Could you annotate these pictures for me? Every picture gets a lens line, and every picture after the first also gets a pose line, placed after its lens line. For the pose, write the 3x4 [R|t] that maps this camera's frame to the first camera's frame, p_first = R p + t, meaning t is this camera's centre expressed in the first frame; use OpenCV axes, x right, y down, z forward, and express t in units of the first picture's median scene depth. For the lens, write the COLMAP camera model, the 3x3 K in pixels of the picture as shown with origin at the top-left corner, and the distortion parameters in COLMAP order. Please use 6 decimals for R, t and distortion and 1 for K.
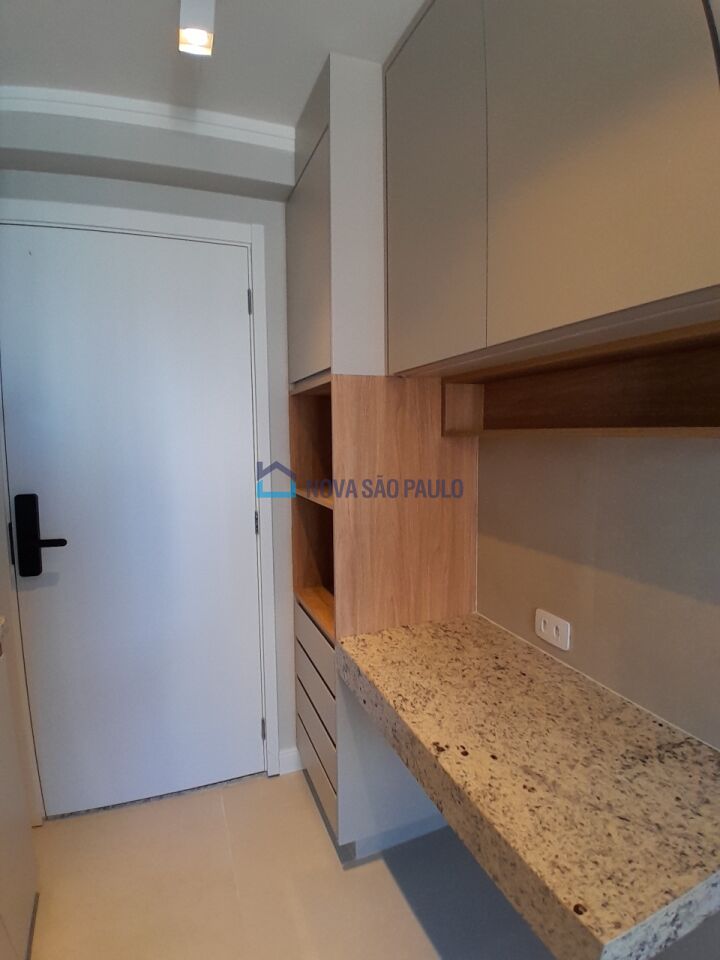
lens RADIAL K [[478.6, 0, 360.4], [0, 478.6, 473.9], [0, 0, 1]] dist [-0.007573, -0.036994]
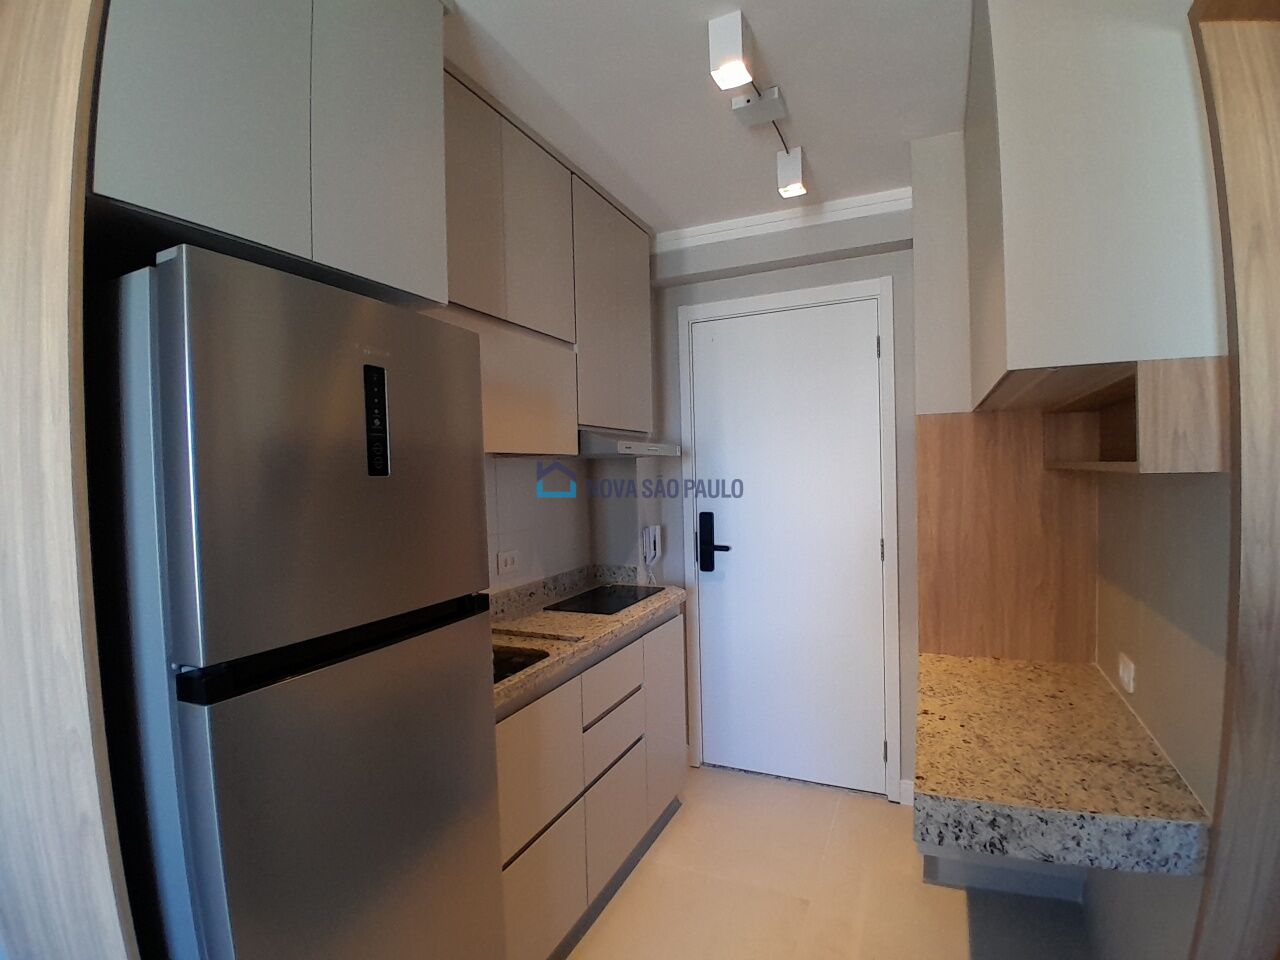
lens RADIAL K [[638.2, 0, 630.0], [0, 638.2, 484.2], [0, 0, 1]] dist [-0.007573, -0.036994]
pose [[0.687302, 0.007690, -0.726331, 0.543795], [-0.042490, 0.998657, -0.029634, 0.028899], [0.725128, 0.051229, 0.686706, -0.500069]]
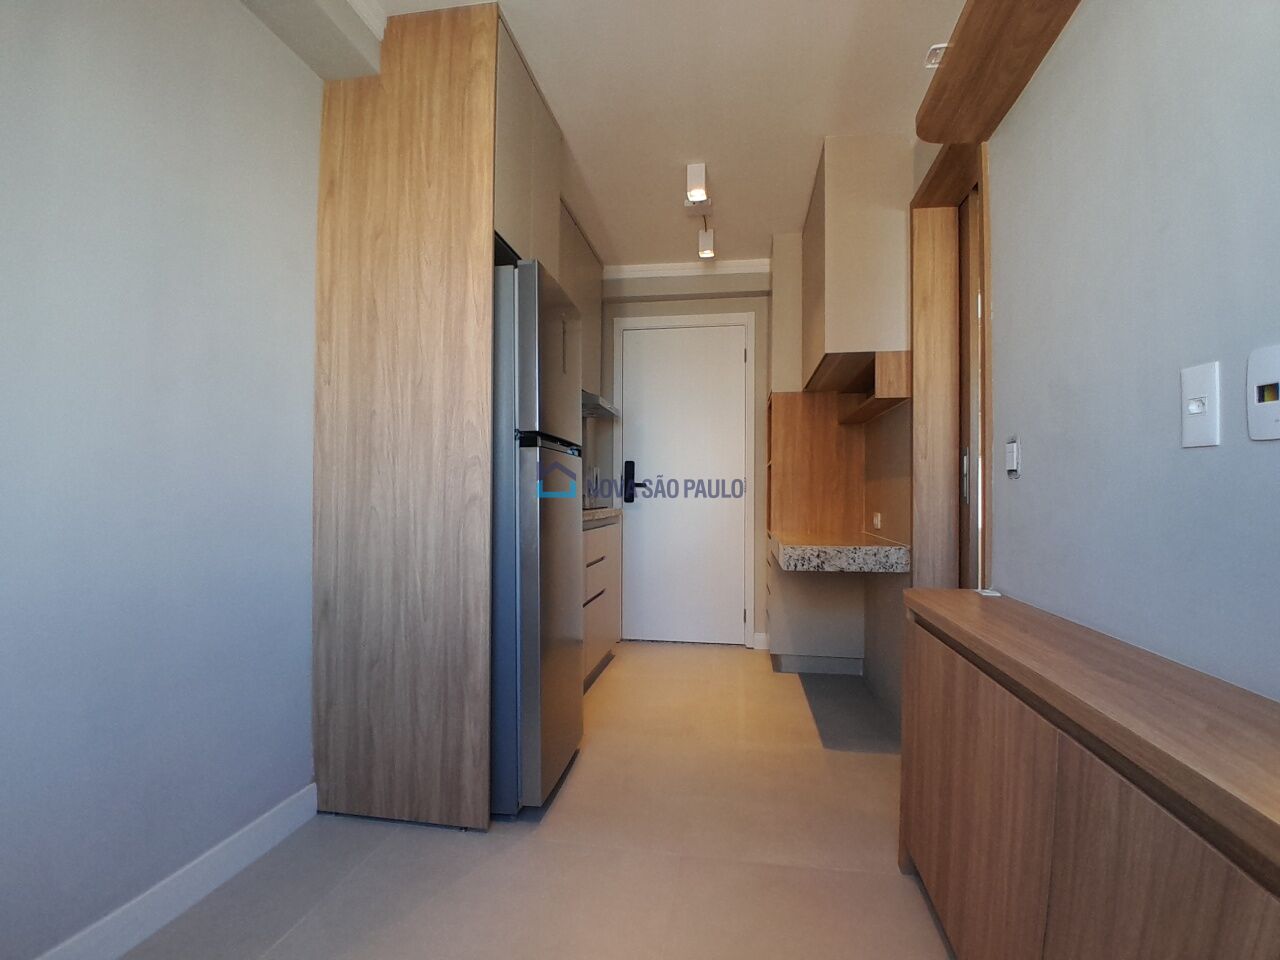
lens RADIAL K [[638.2, 0, 635.0], [0, 638.2, 481.4], [0, 0, 1]] dist [-0.007573, -0.036994]
pose [[0.858659, 0.006191, -0.512509, 0.756189], [-0.058304, 0.994616, -0.085668, 0.388874], [0.509220, 0.103441, 0.854397, -1.395784]]
